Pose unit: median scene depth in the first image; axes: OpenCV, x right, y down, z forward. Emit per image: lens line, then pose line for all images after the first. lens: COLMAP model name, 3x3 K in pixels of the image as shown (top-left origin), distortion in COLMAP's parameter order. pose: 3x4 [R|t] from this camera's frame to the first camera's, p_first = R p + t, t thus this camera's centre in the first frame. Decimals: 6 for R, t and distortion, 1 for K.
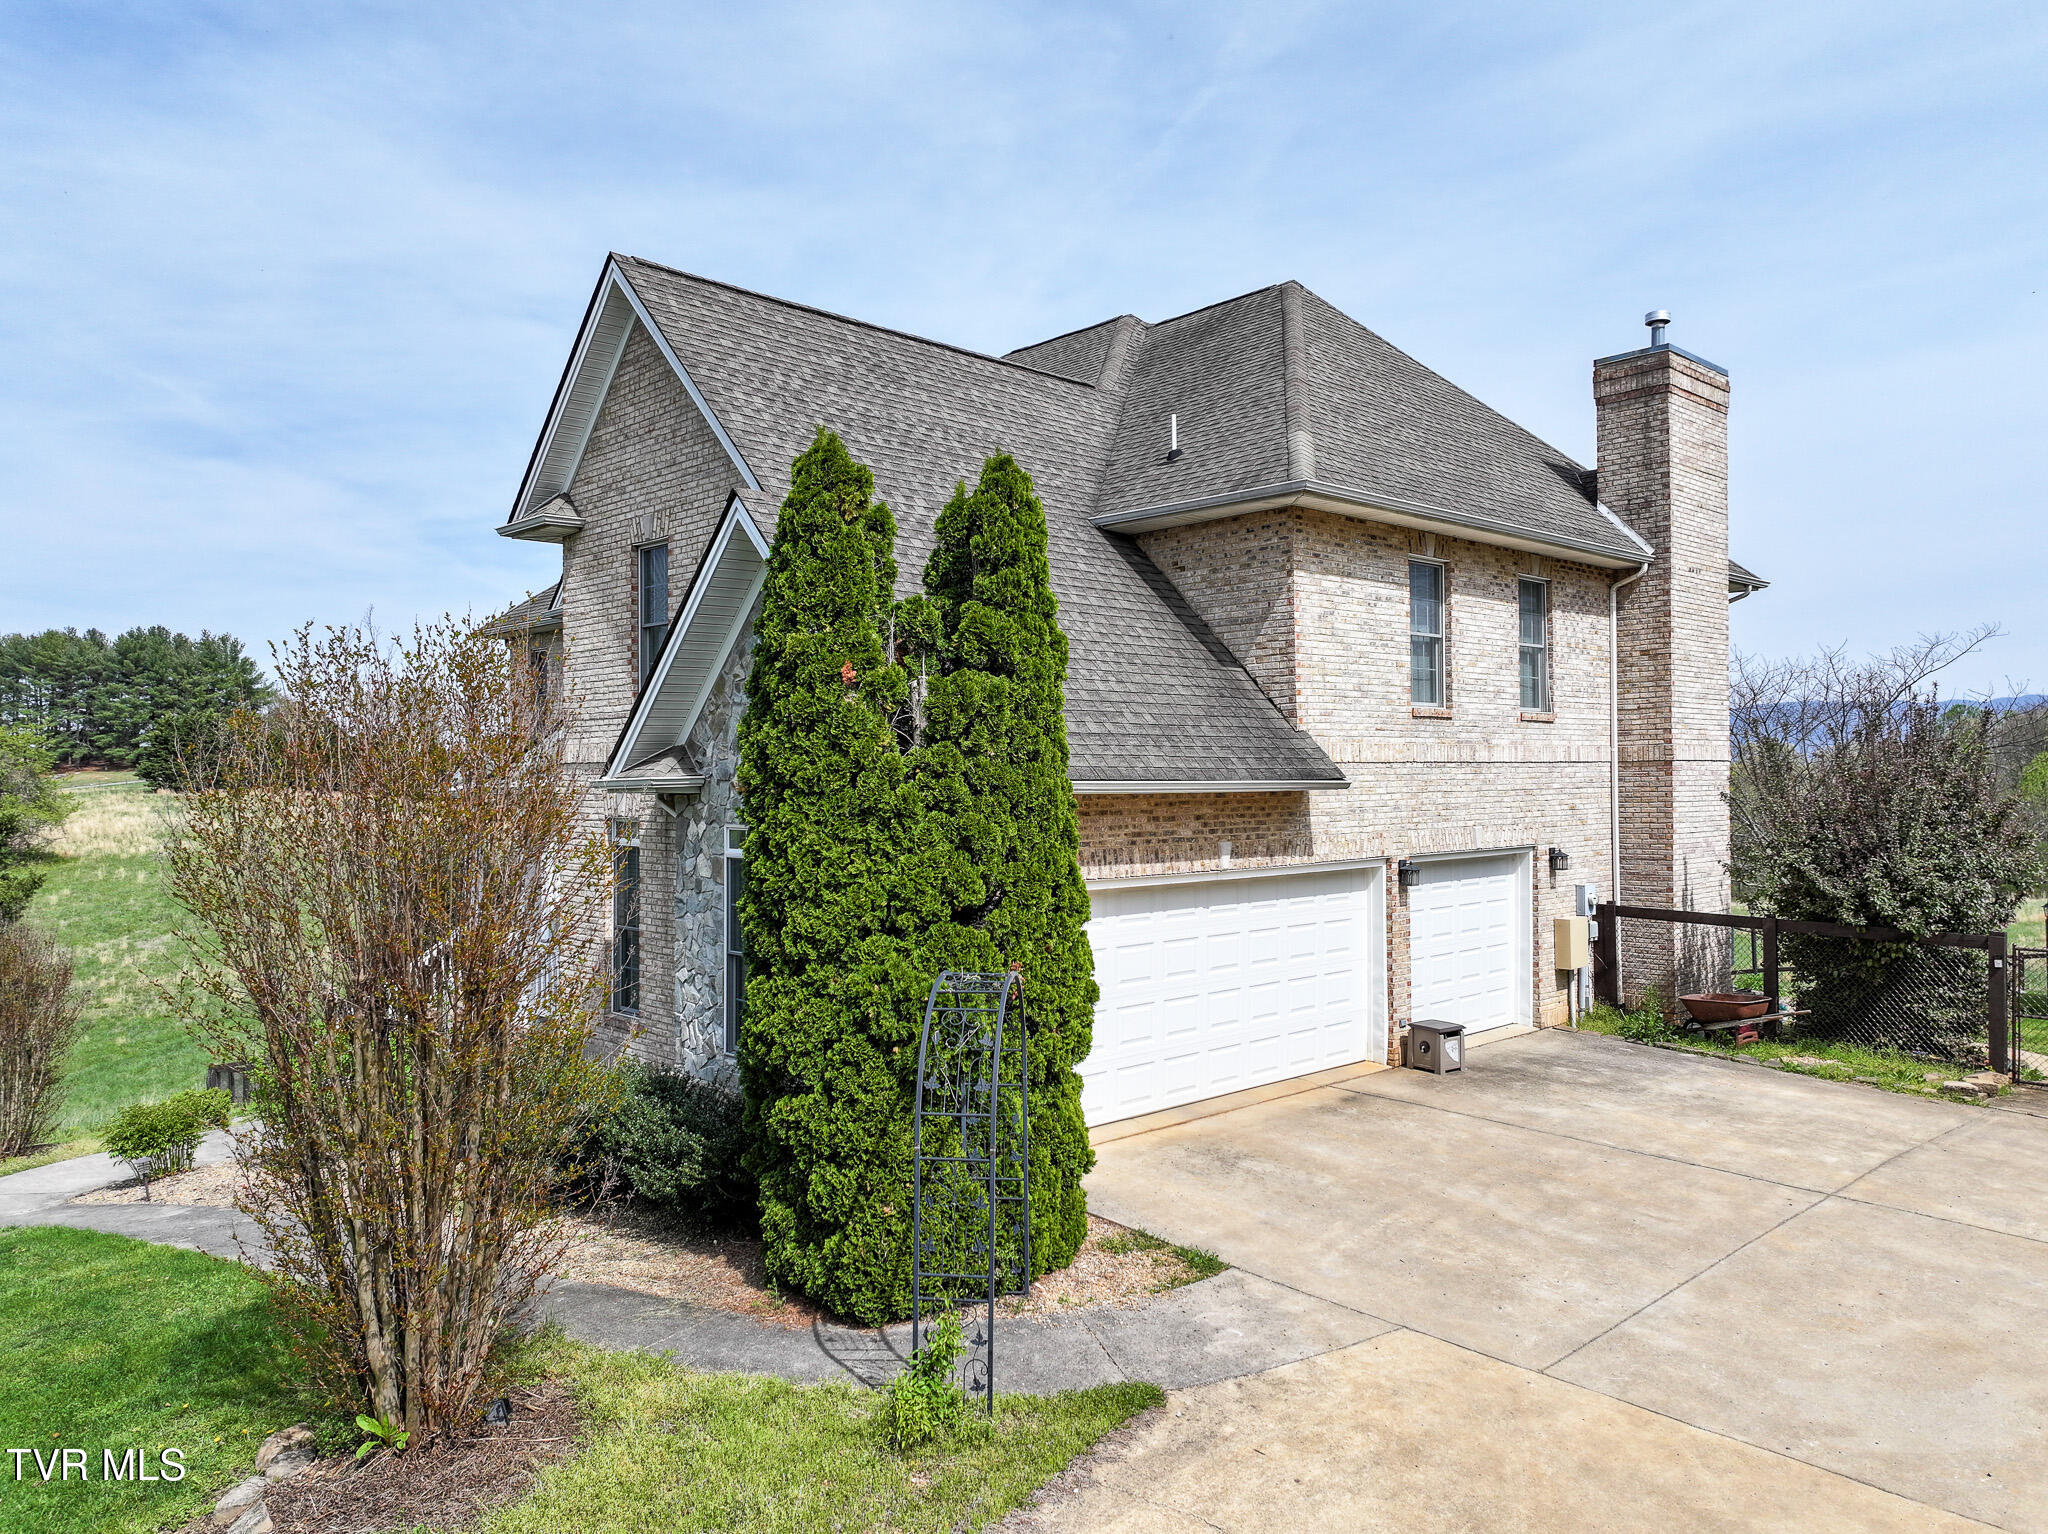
lens RADIAL K [[1441.9, 0, 1032.5], [0, 1441.9, 762.6], [0, 0, 1]] dist [0.006759, 0.008159]
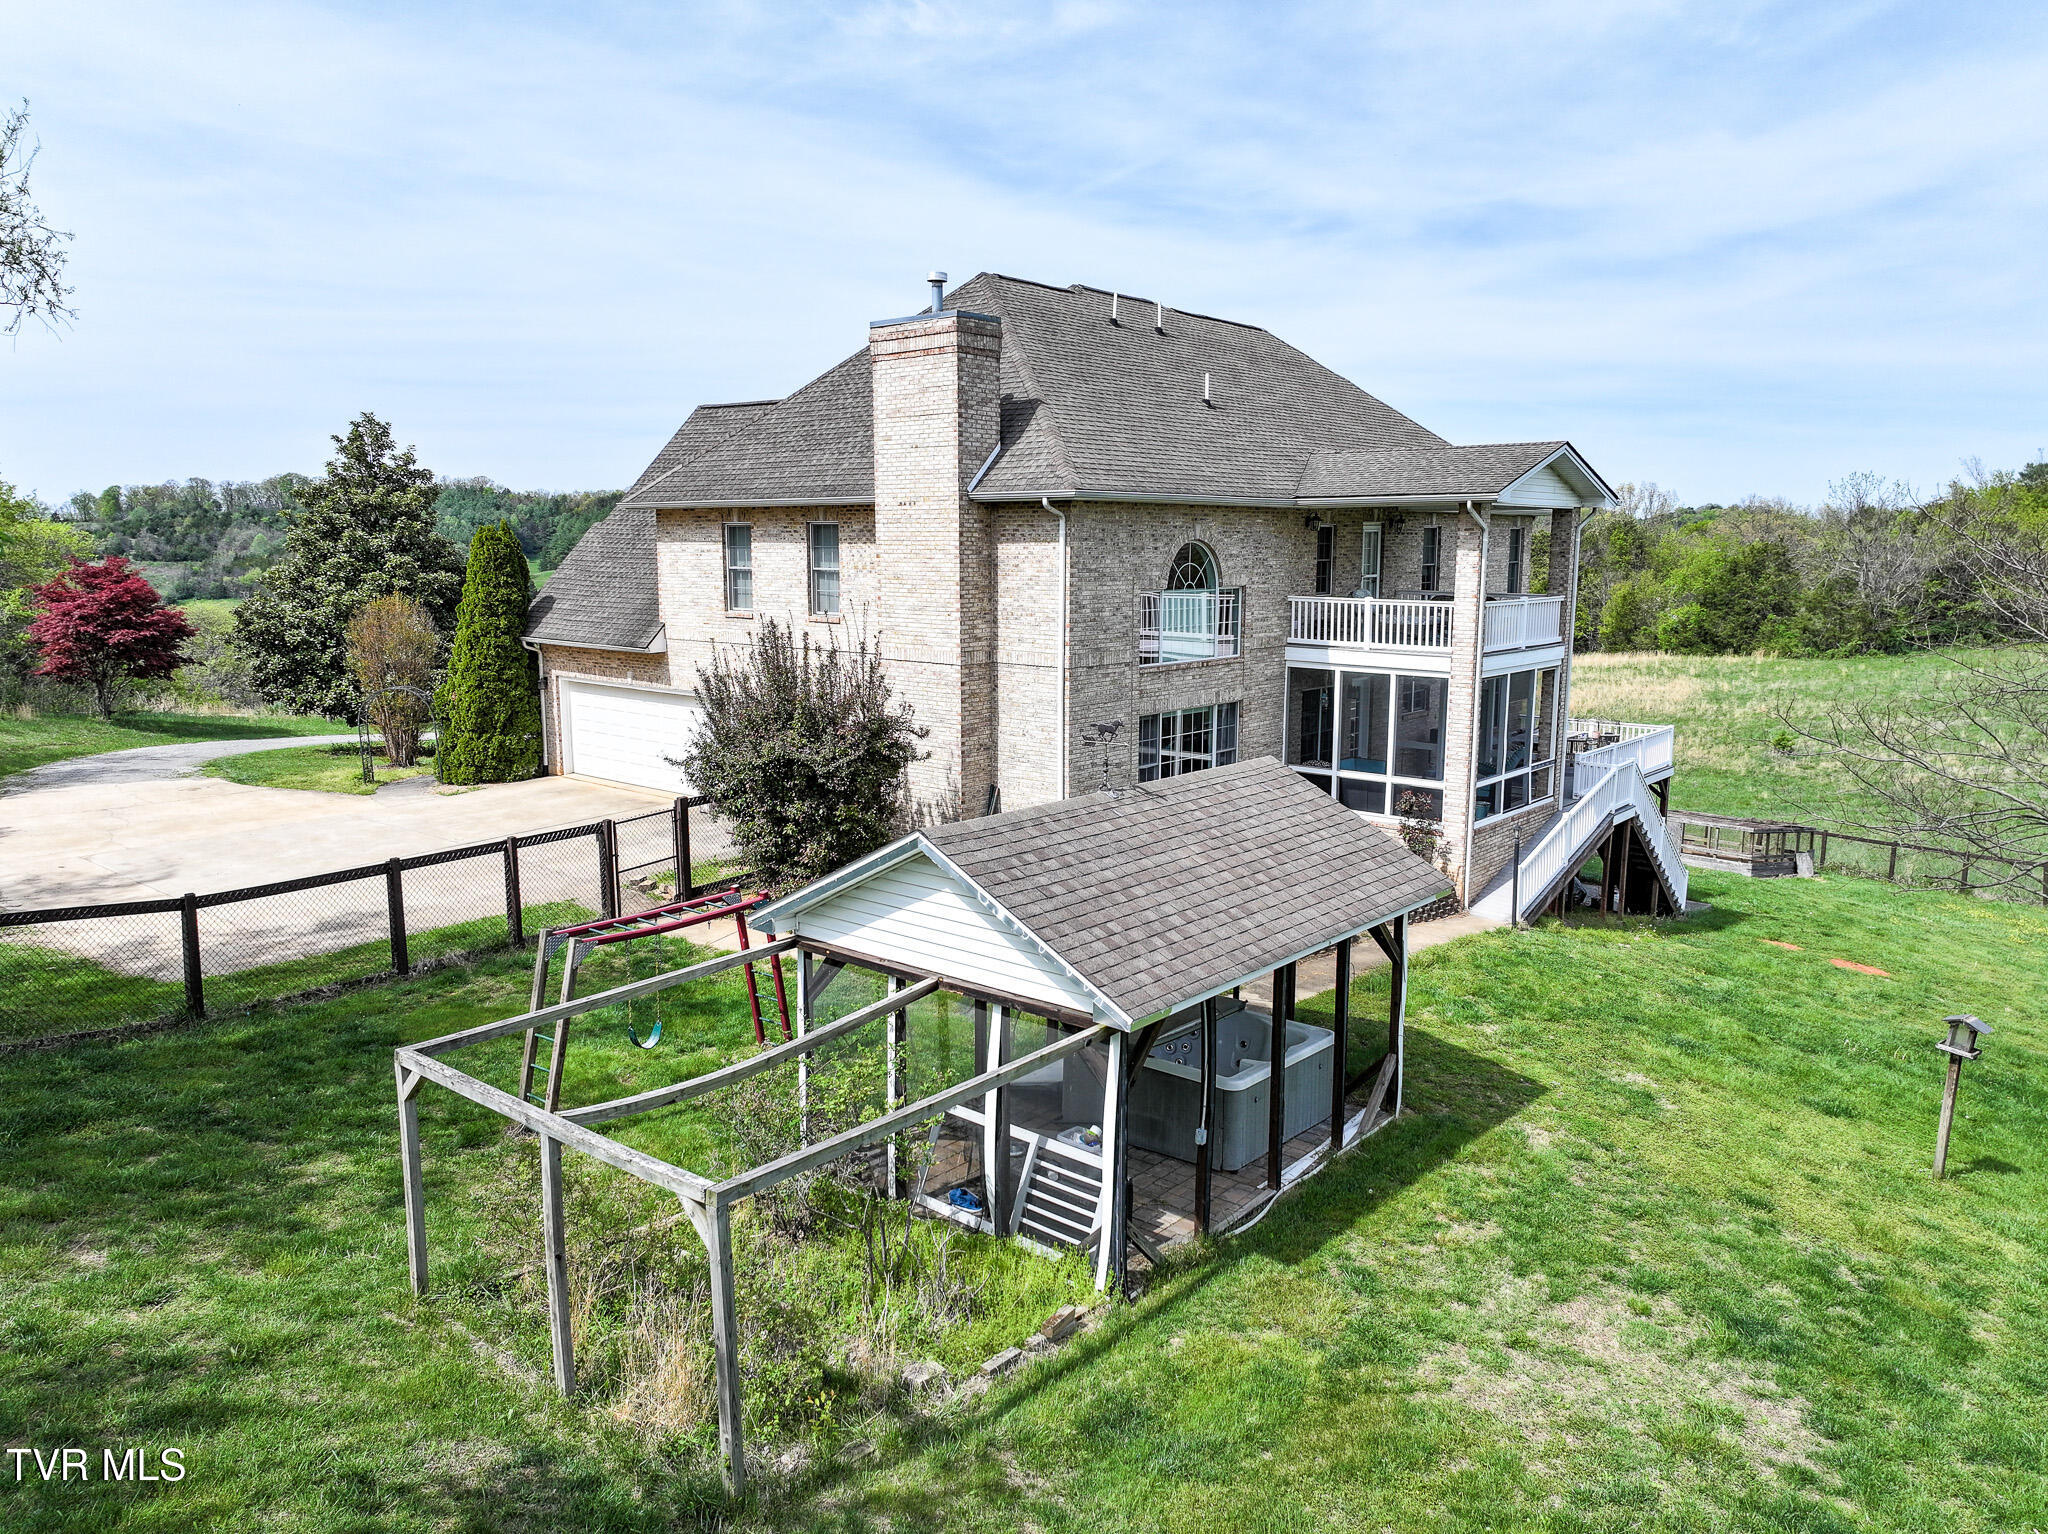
lens RADIAL K [[1441.9, 0, 1032.5], [0, 1441.9, 762.6], [0, 0, 1]] dist [0.006759, 0.008159]
pose [[0.107782, 0.159432, -0.981308, 2.064977], [0.005305, 0.986951, 0.160931, -0.138098], [0.994160, -0.022552, 0.105529, 1.190301]]
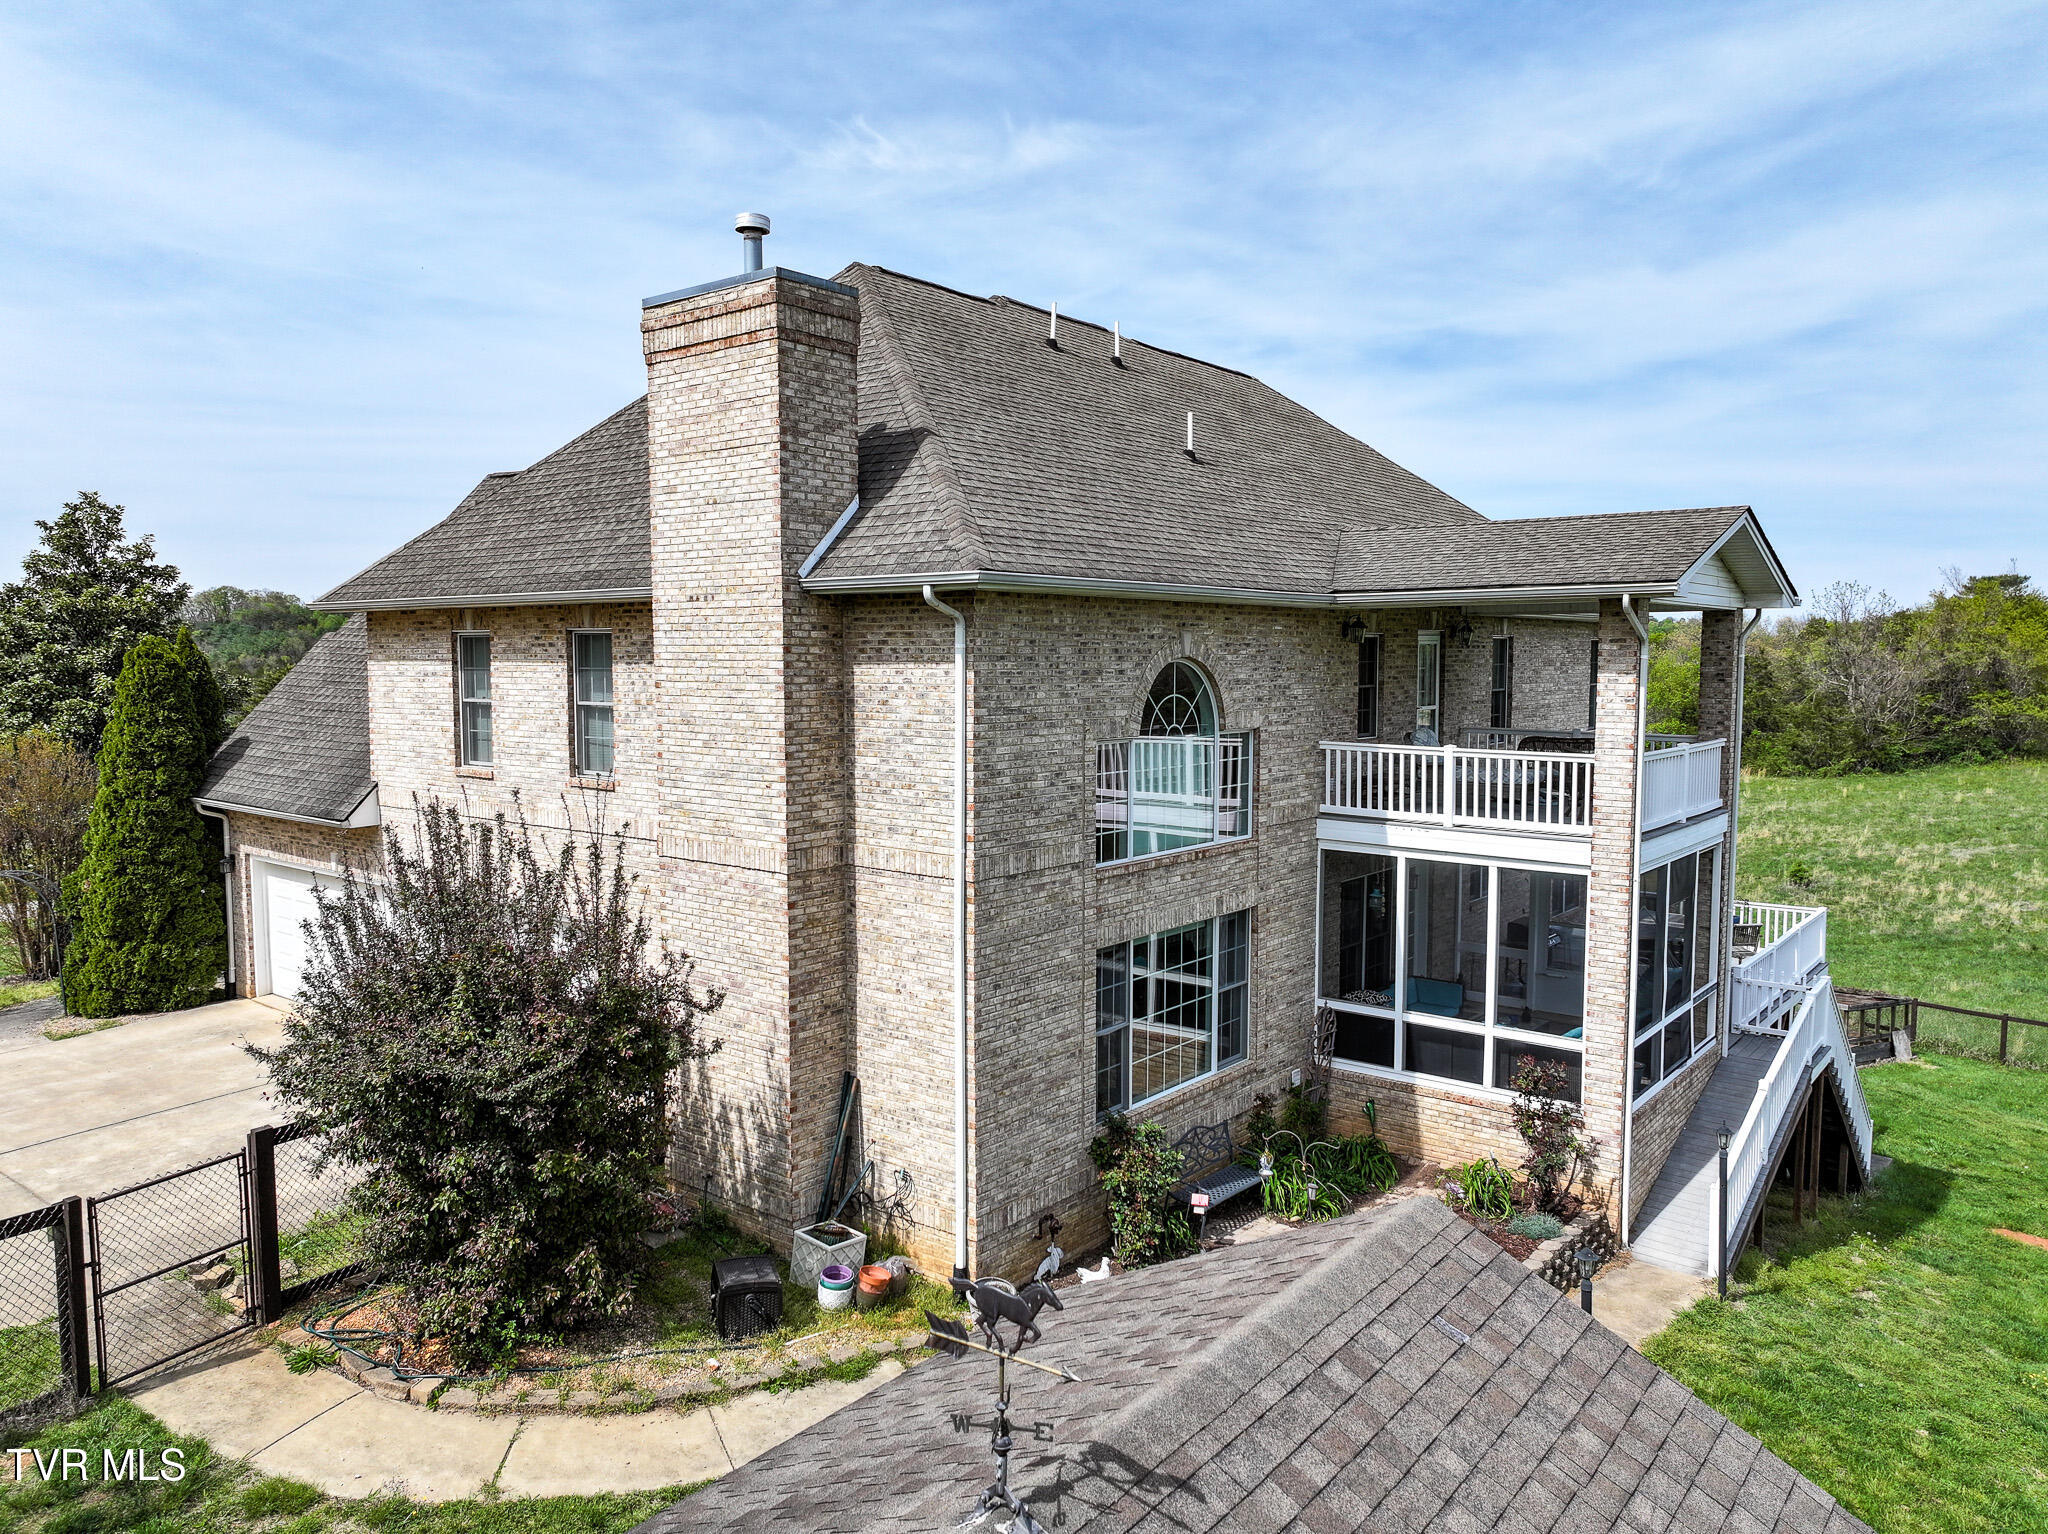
lens RADIAL K [[1441.9, 0, 1032.5], [0, 1441.9, 762.6], [0, 0, 1]] dist [0.006759, 0.008159]
pose [[0.141927, 0.083109, -0.986382, 1.458442], [0.006477, 0.996370, 0.084883, -0.136403], [0.989856, -0.018436, 0.140873, 1.298146]]
